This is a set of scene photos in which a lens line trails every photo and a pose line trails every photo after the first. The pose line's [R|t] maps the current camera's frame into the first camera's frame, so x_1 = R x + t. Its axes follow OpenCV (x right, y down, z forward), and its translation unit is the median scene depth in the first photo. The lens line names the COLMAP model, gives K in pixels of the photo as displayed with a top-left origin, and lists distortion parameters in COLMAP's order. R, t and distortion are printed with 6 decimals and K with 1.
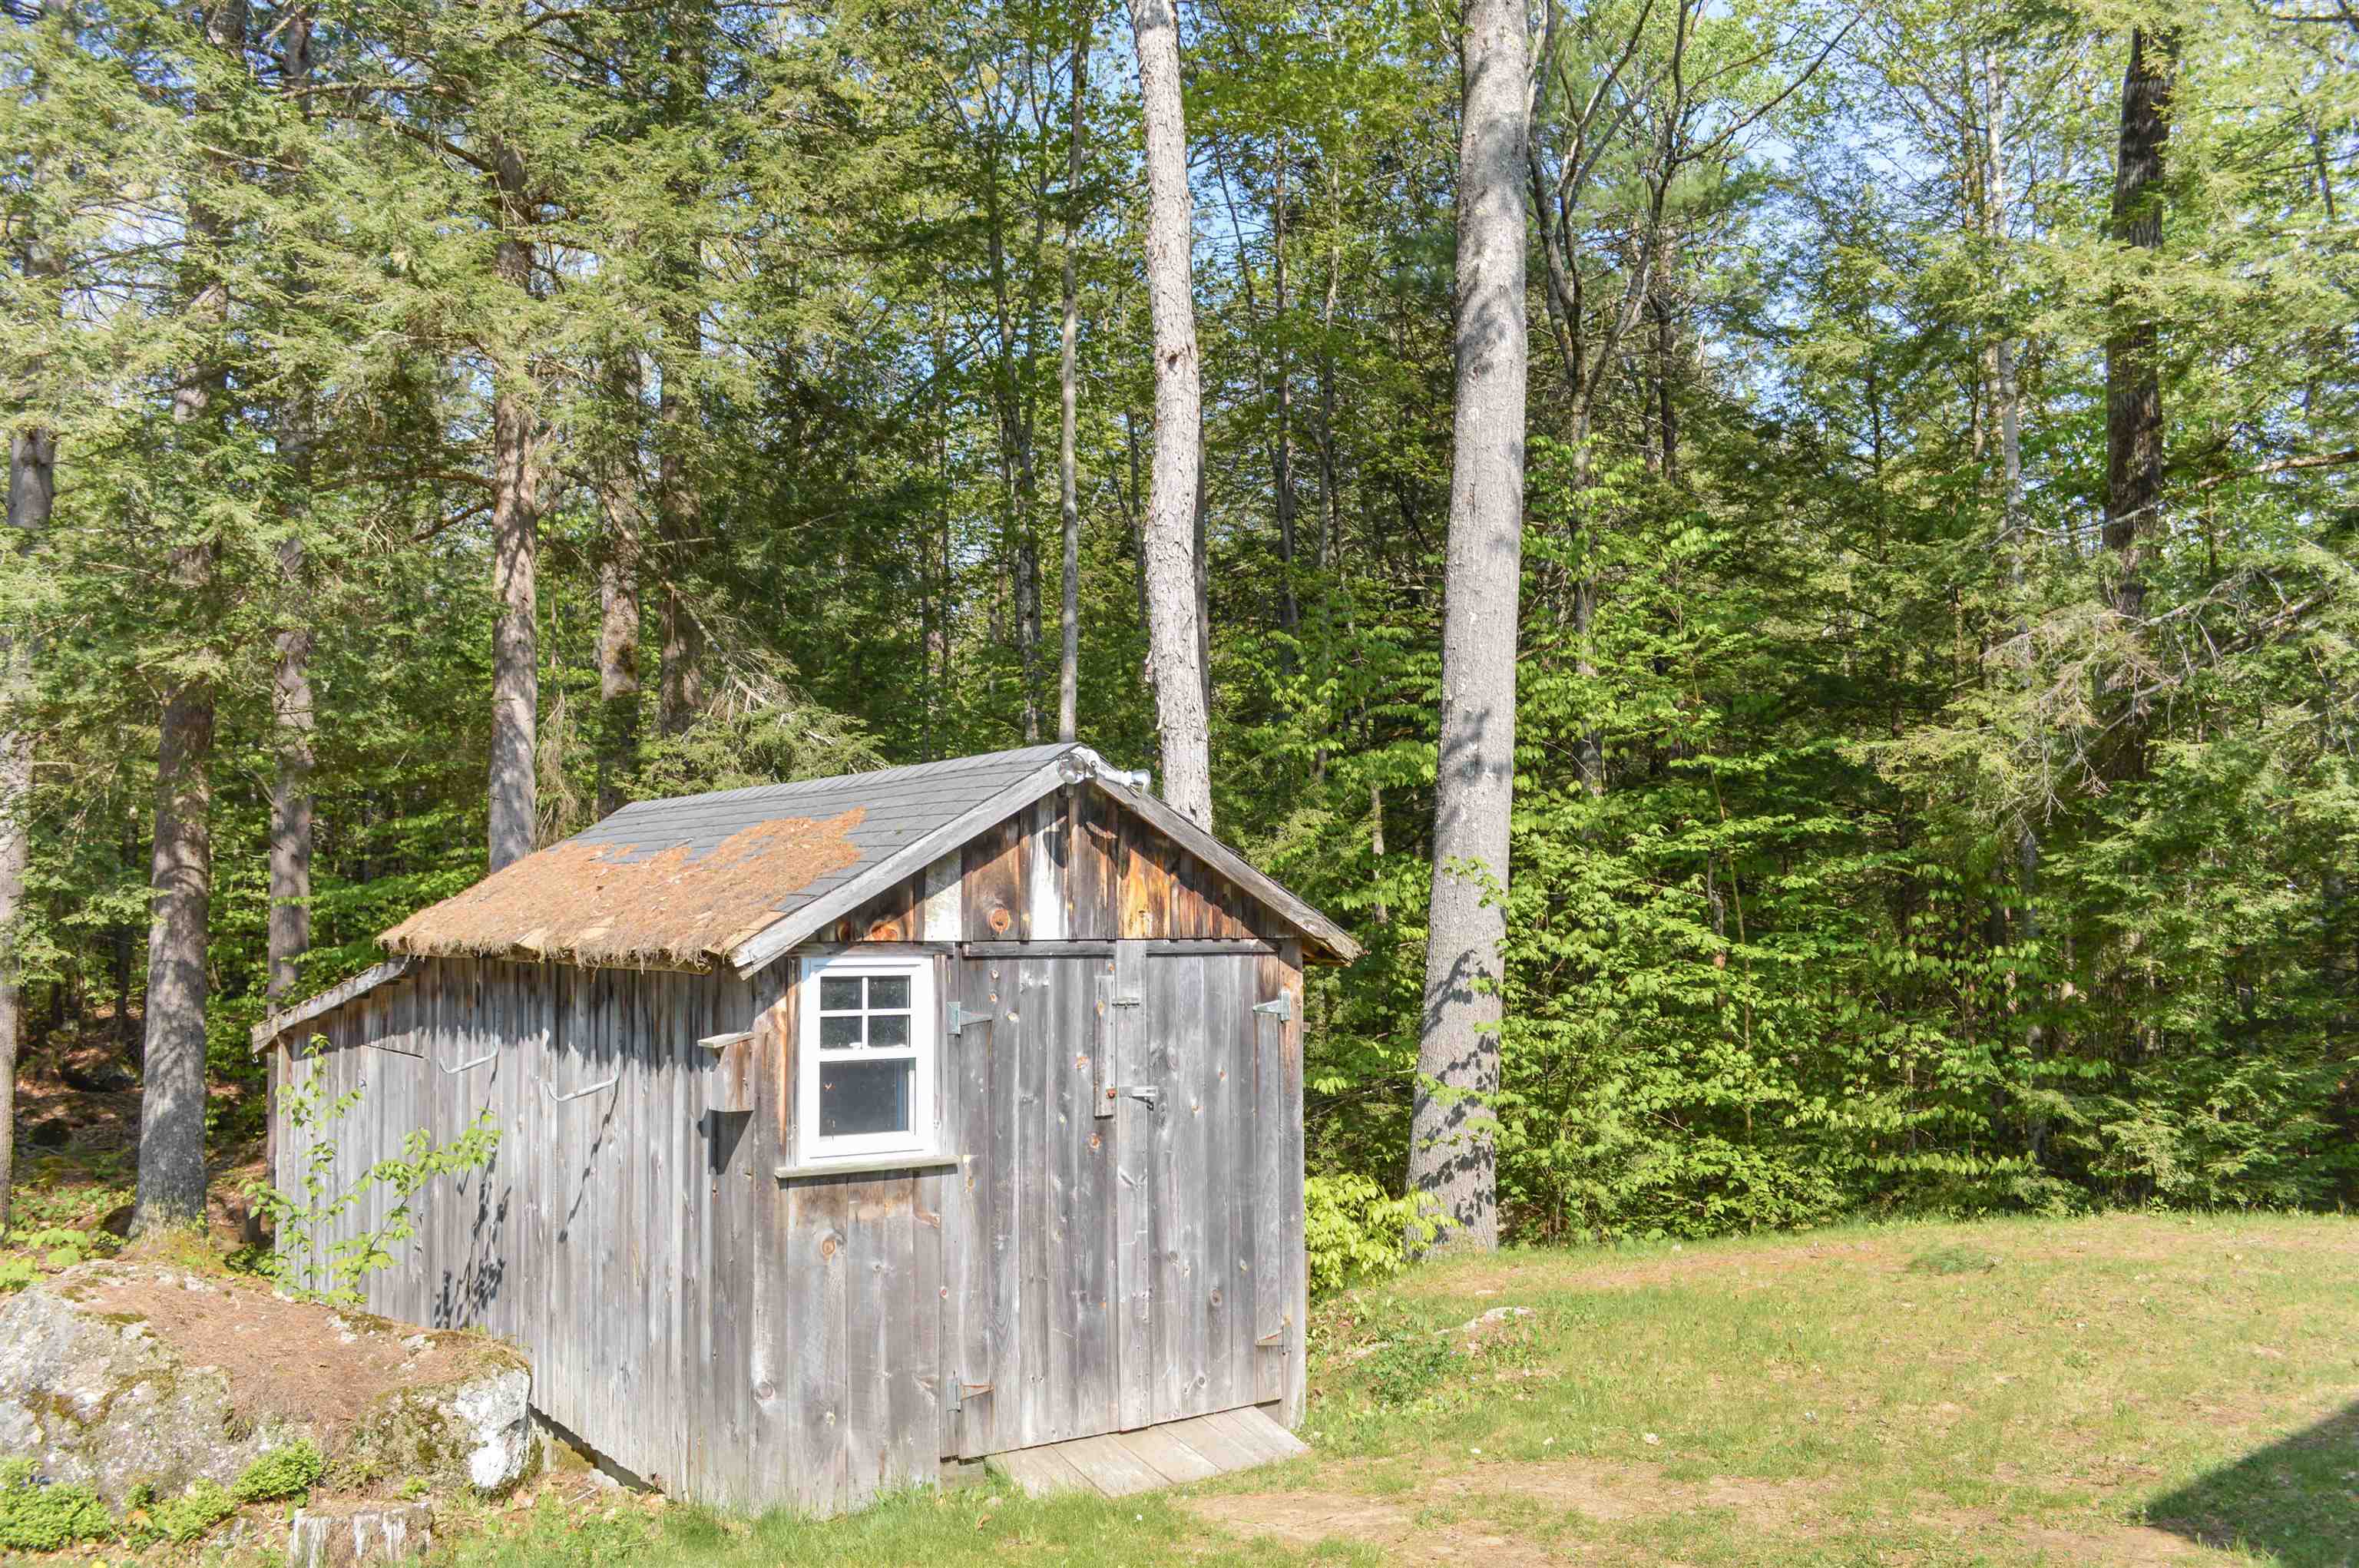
lens RADIAL K [[1920.1, 0, 1179.5], [0, 1920.1, 784.0], [0, 0, 1]] dist [-0.051101, -0.003872]
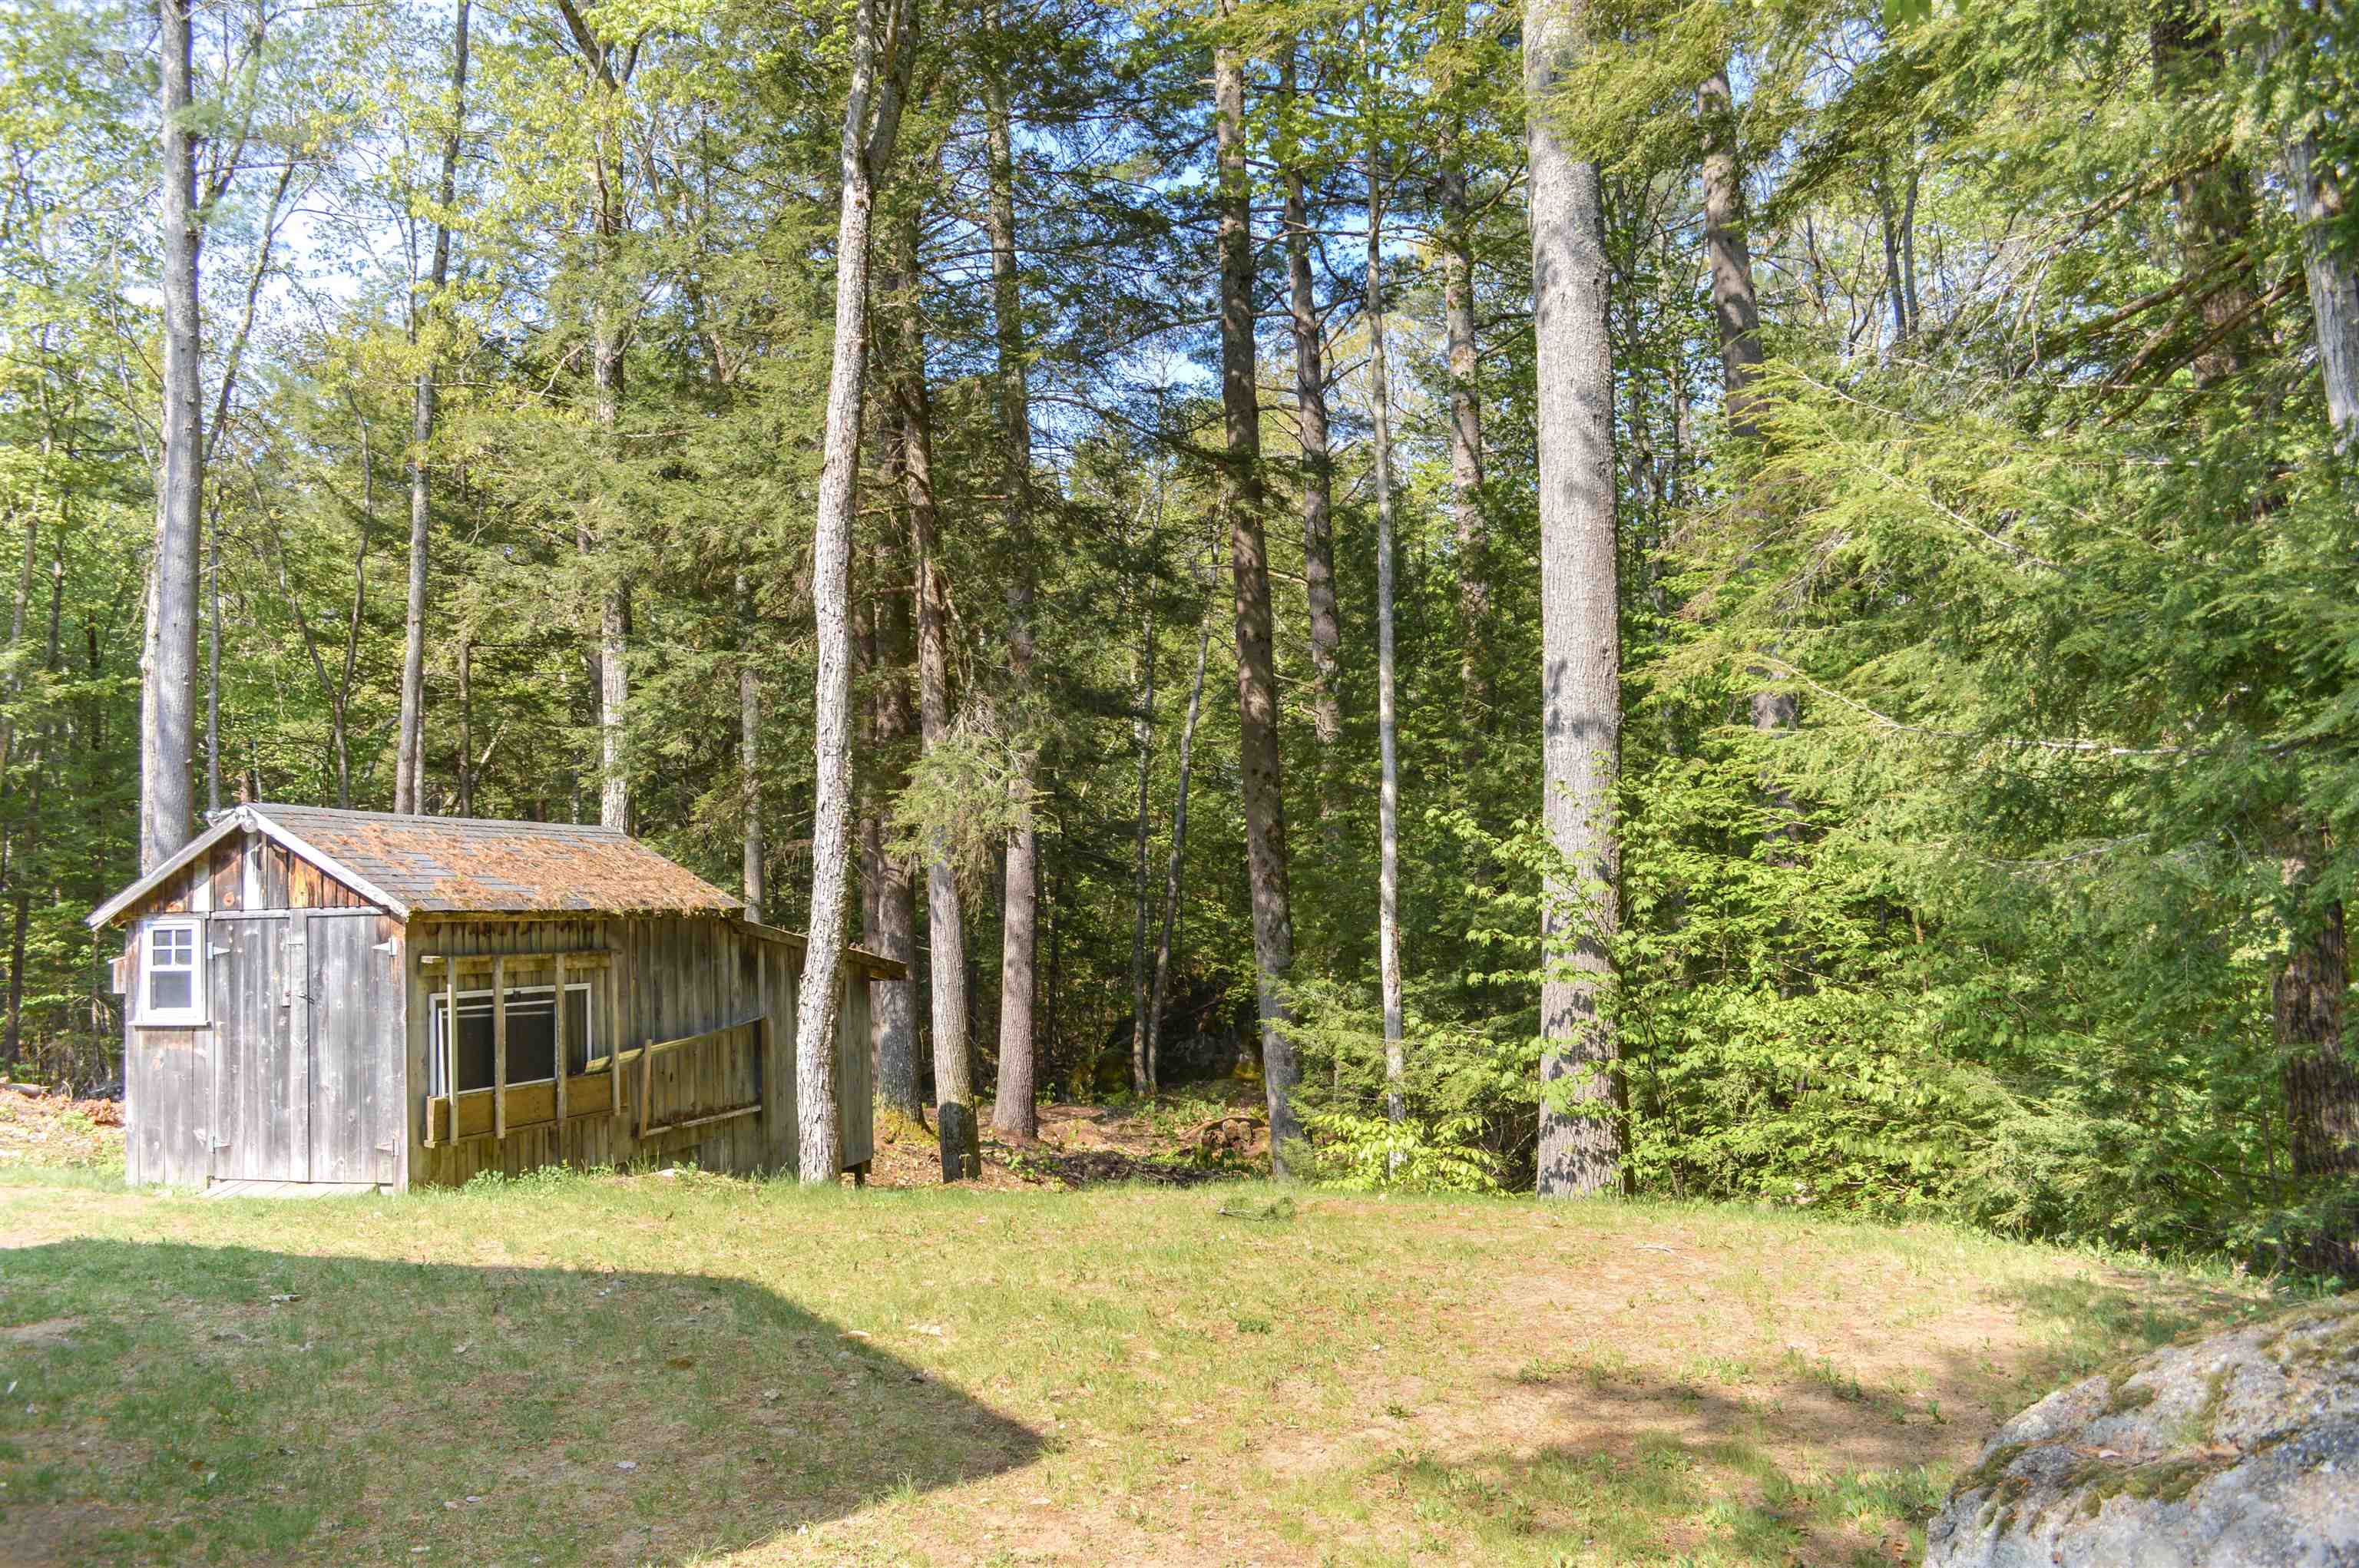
lens RADIAL K [[1920.1, 0, 1179.5], [0, 1920.1, 784.0], [0, 0, 1]] dist [-0.051101, -0.003872]
pose [[0.630877, -0.070244, -0.772697, 1.959562], [0.081267, 0.996398, -0.024228, 0.079196], [0.771615, -0.047510, 0.634313, 0.543245]]
